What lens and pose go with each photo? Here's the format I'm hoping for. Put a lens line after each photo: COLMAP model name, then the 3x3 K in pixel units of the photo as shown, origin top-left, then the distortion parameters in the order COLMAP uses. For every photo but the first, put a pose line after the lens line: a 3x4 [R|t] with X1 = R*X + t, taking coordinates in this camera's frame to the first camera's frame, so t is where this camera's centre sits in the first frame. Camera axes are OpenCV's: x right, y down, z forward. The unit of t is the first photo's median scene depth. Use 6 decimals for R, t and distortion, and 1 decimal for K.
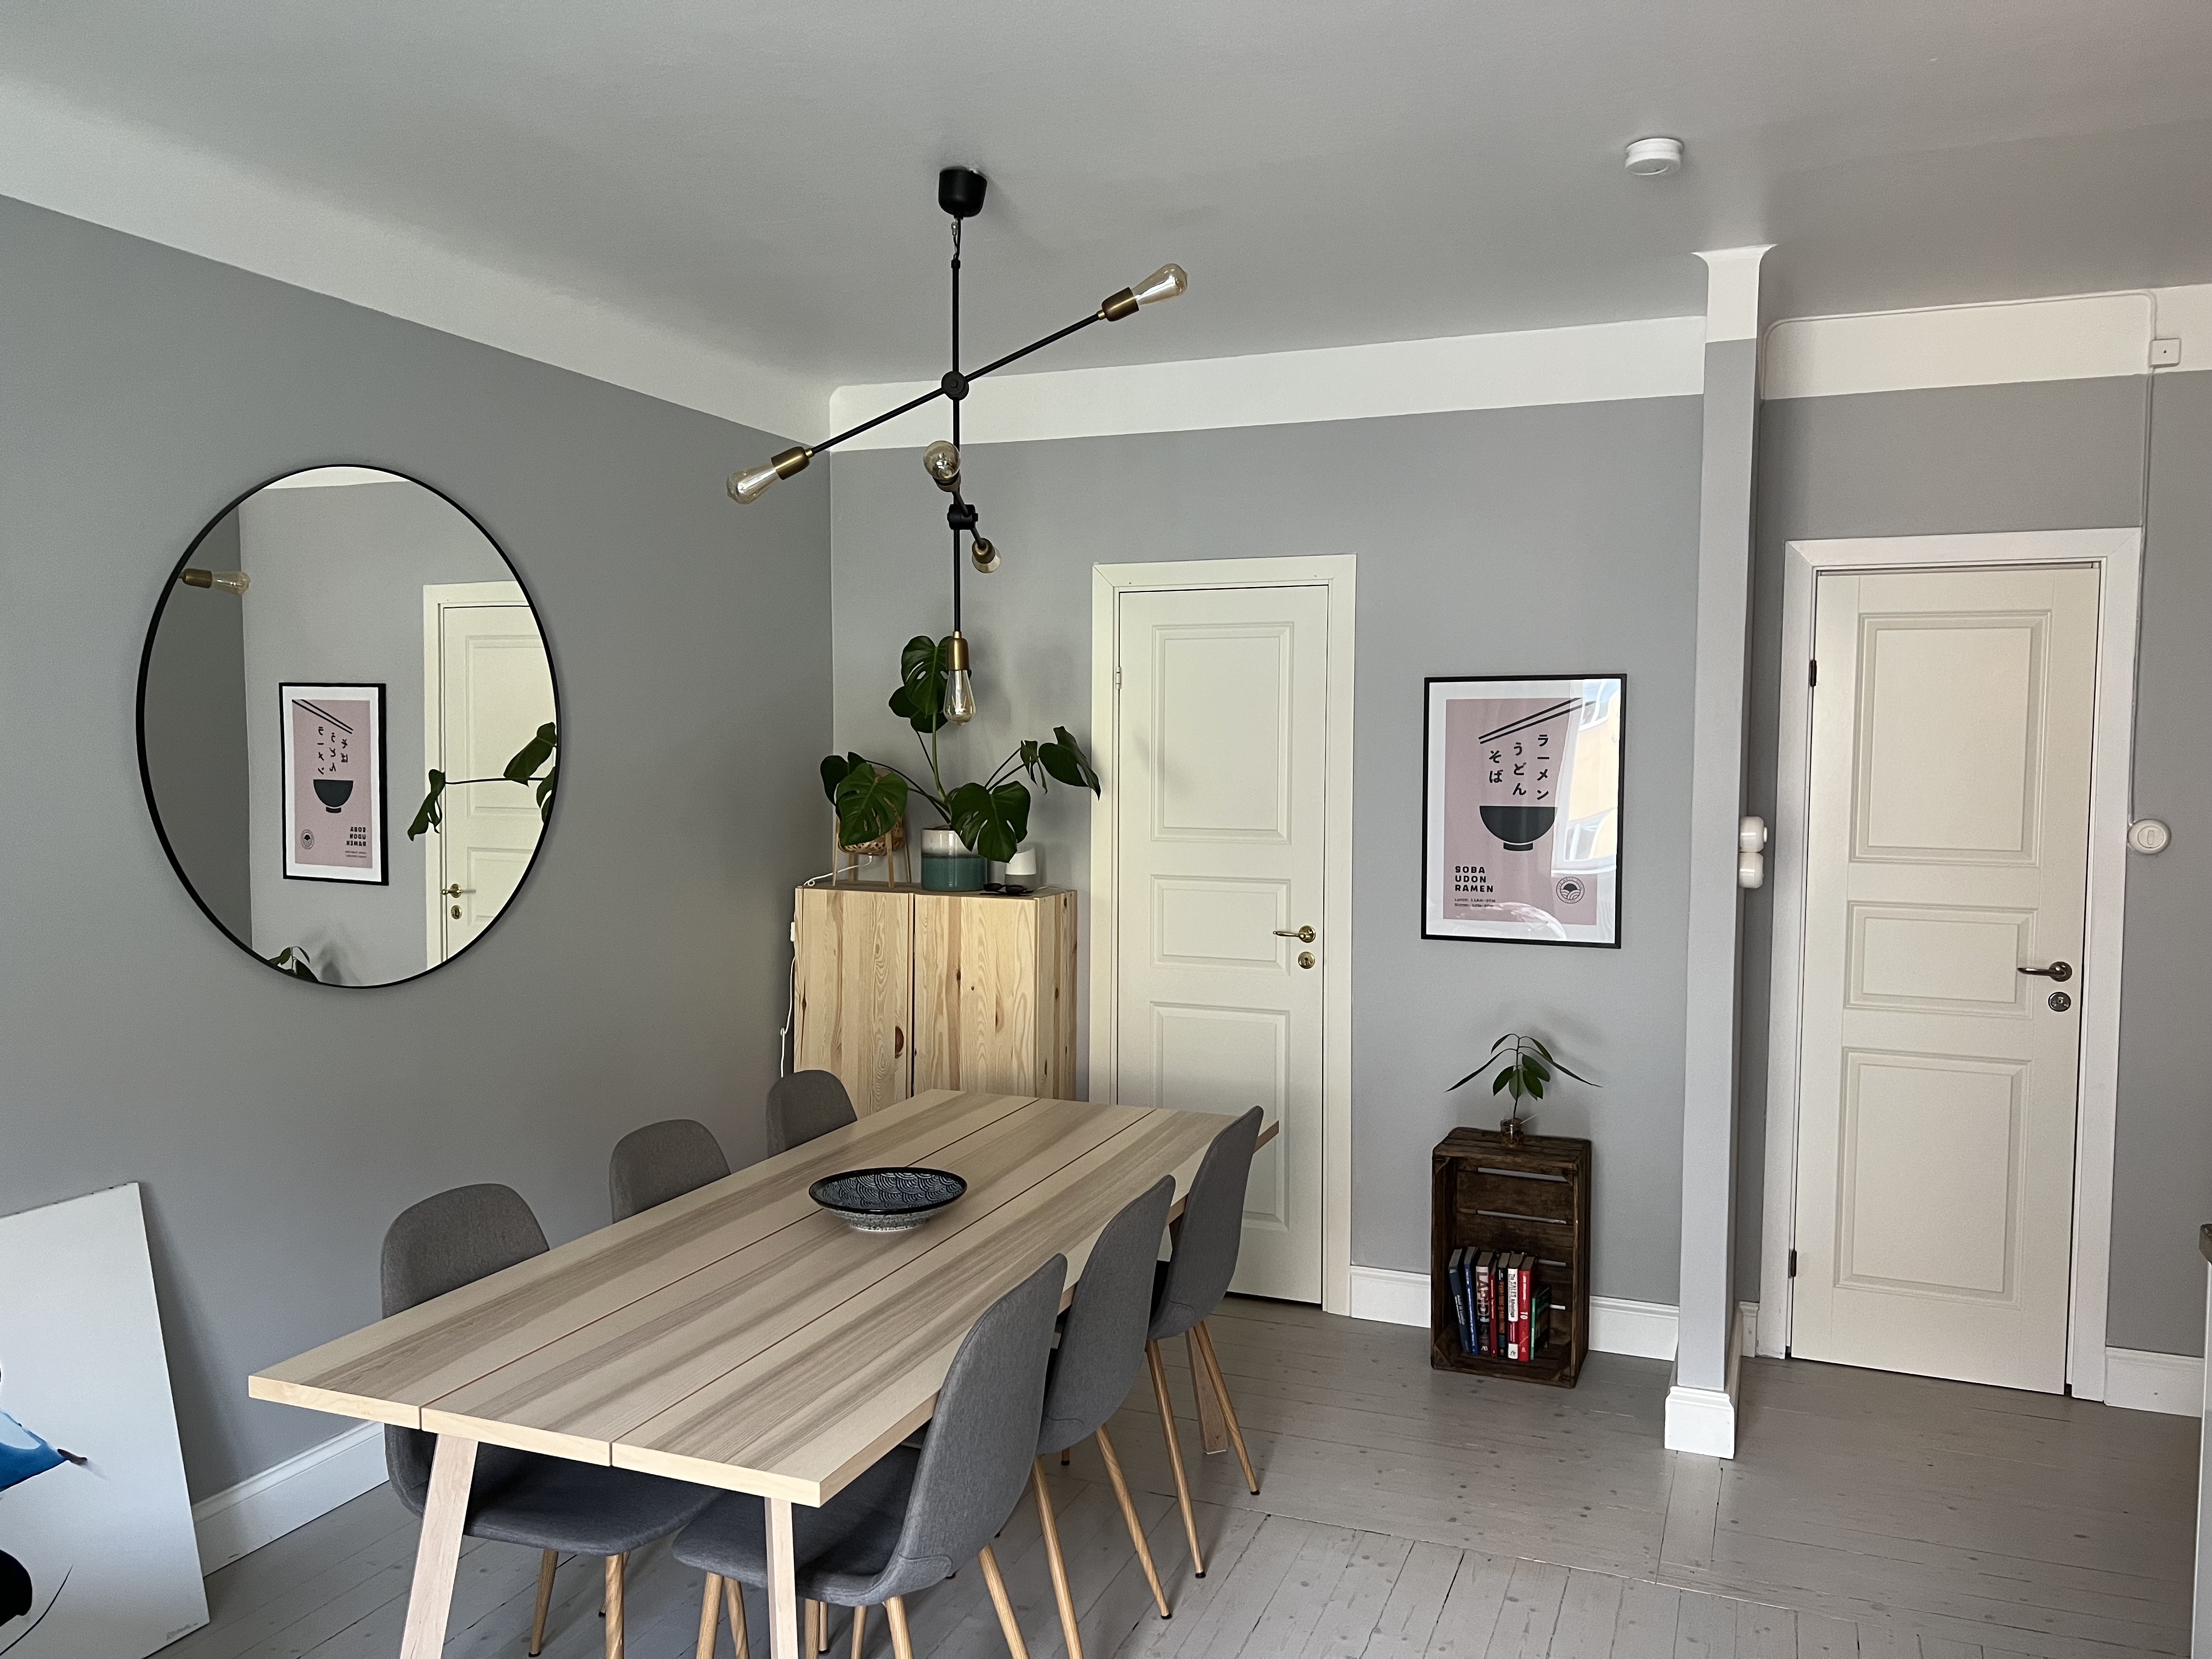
lens RADIAL K [[1662.7, 0, 1106.0], [0, 1662.7, 829.5], [0, 0, 1]] dist [0.050172, -0.059794]
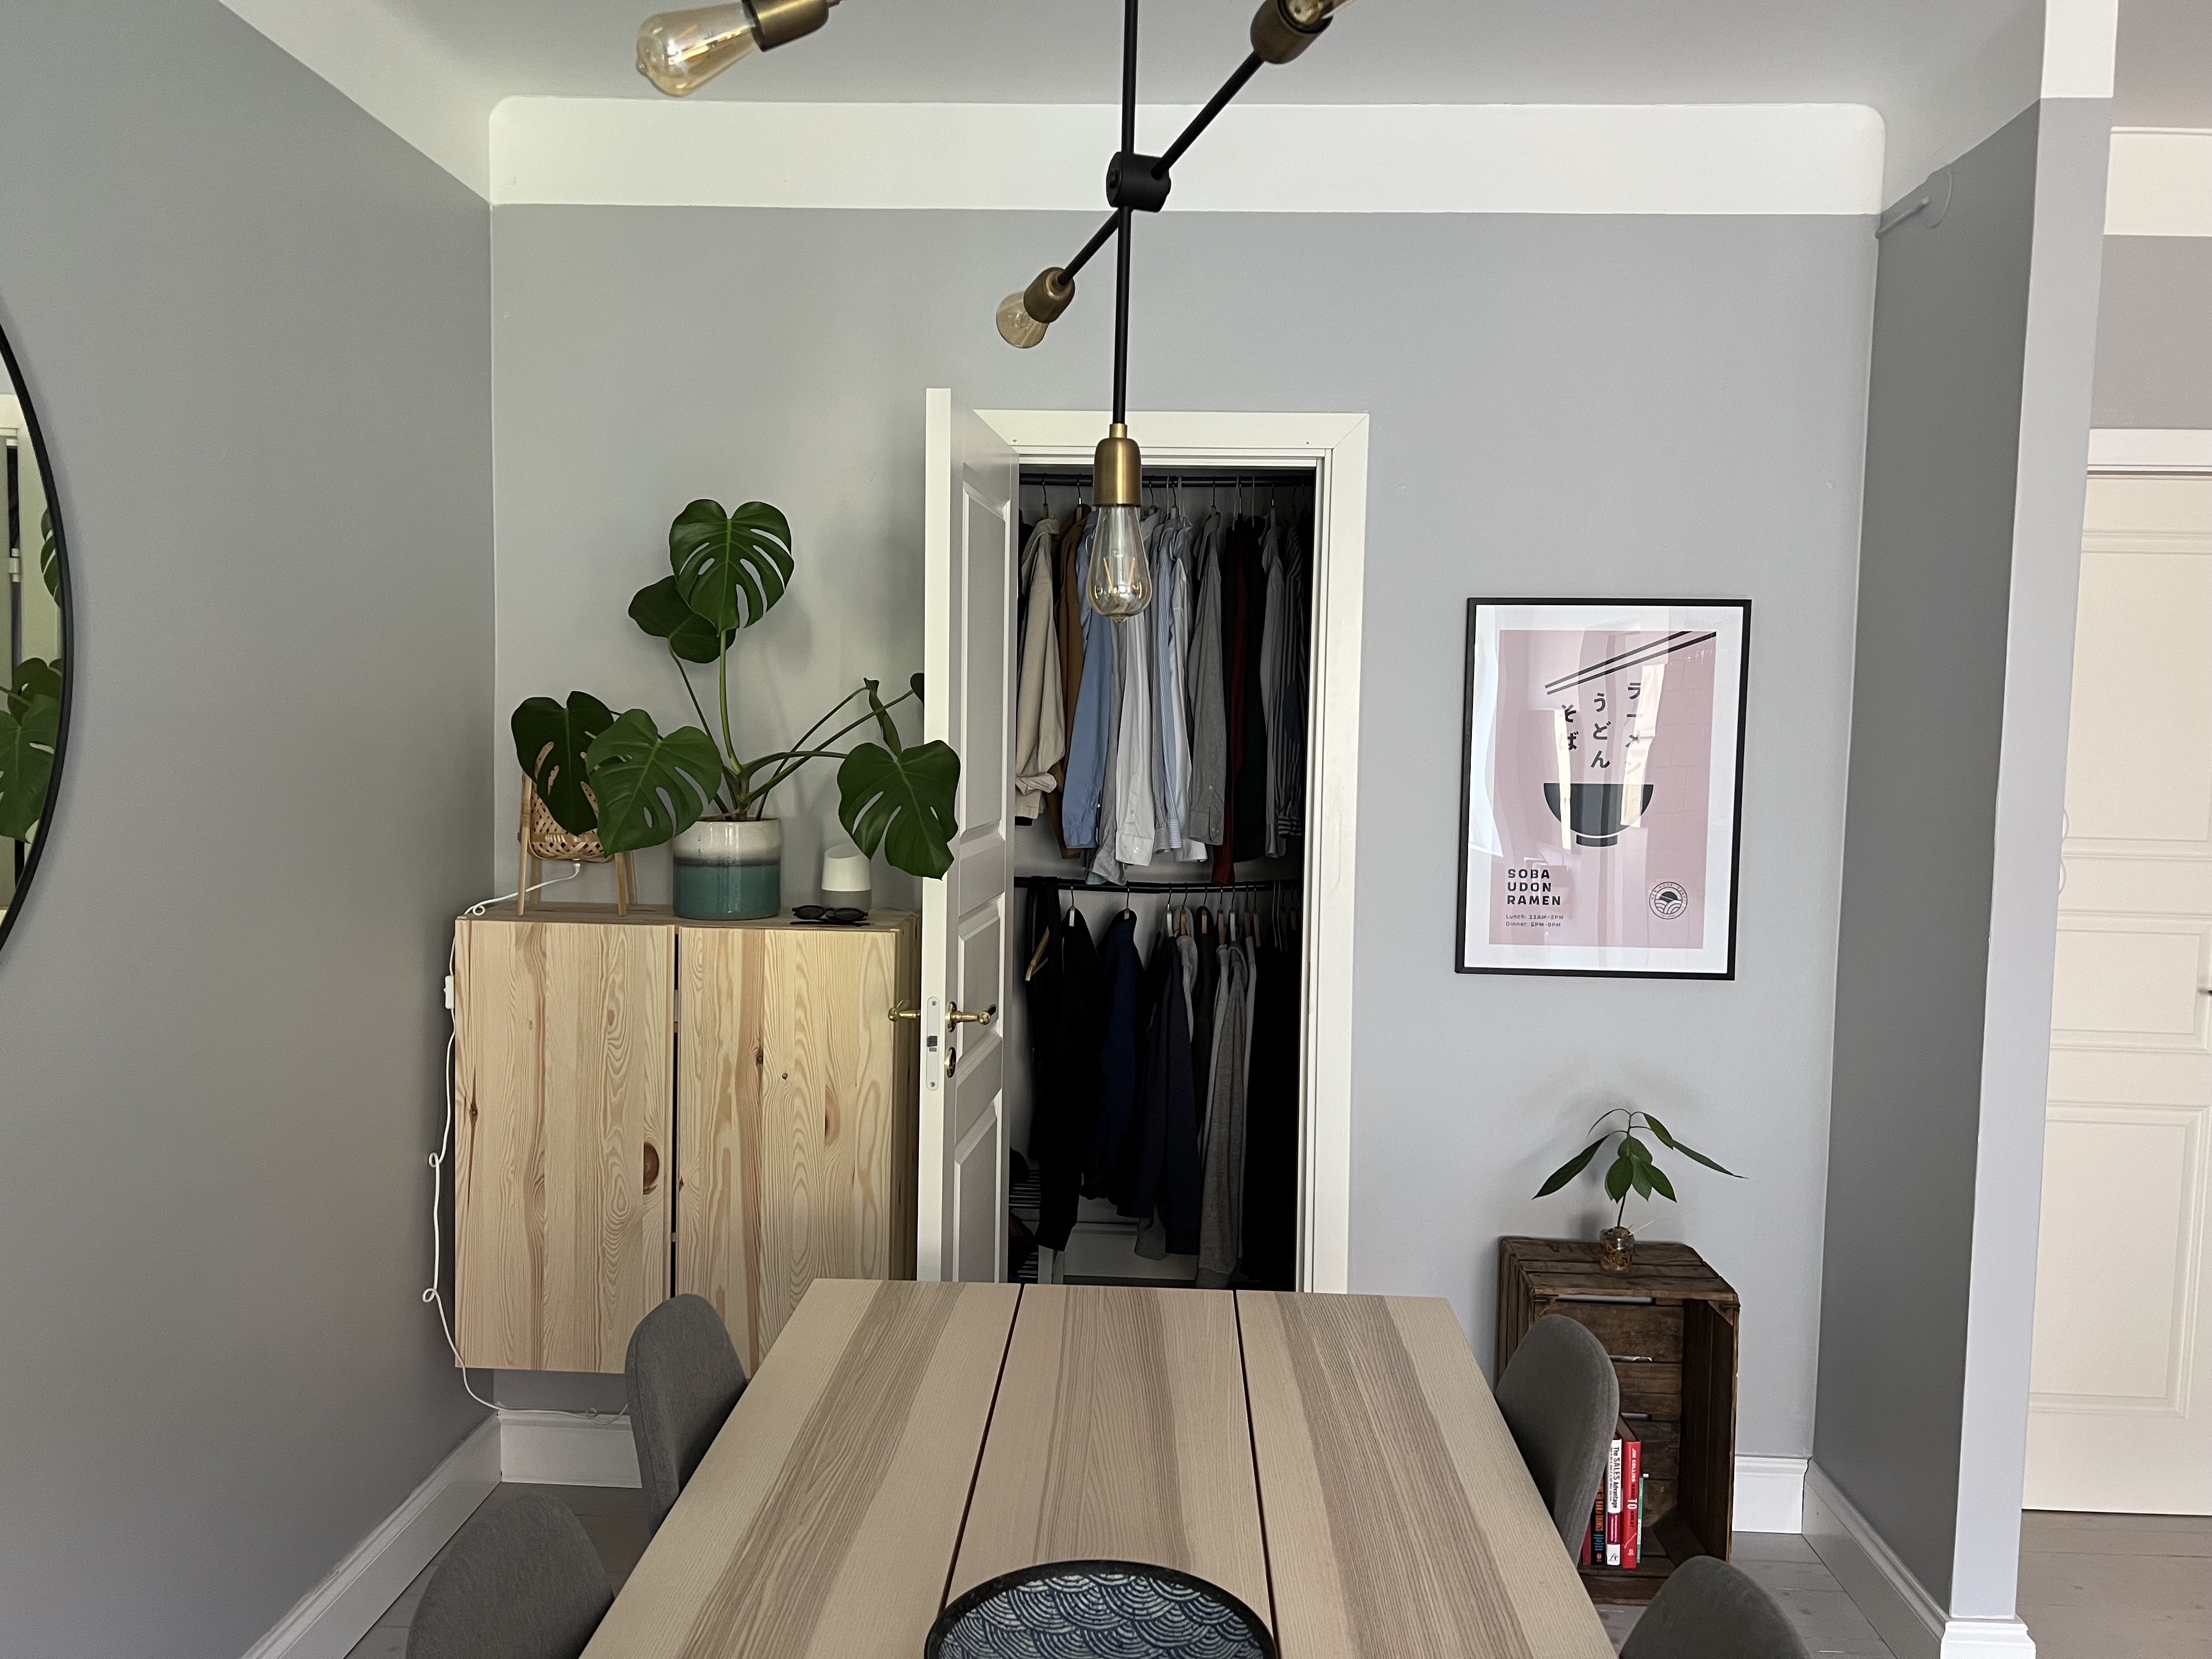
lens RADIAL K [[1695.8, 0, 1122.6], [0, 1695.8, 841.5], [0, 0, 1]] dist [0.012167, 0.002582]
pose [[0.941650, -0.011721, 0.336389, -0.185032], [0.003733, 0.999696, 0.024383, -0.007698], [-0.336573, -0.021705, 0.941407, 0.387962]]
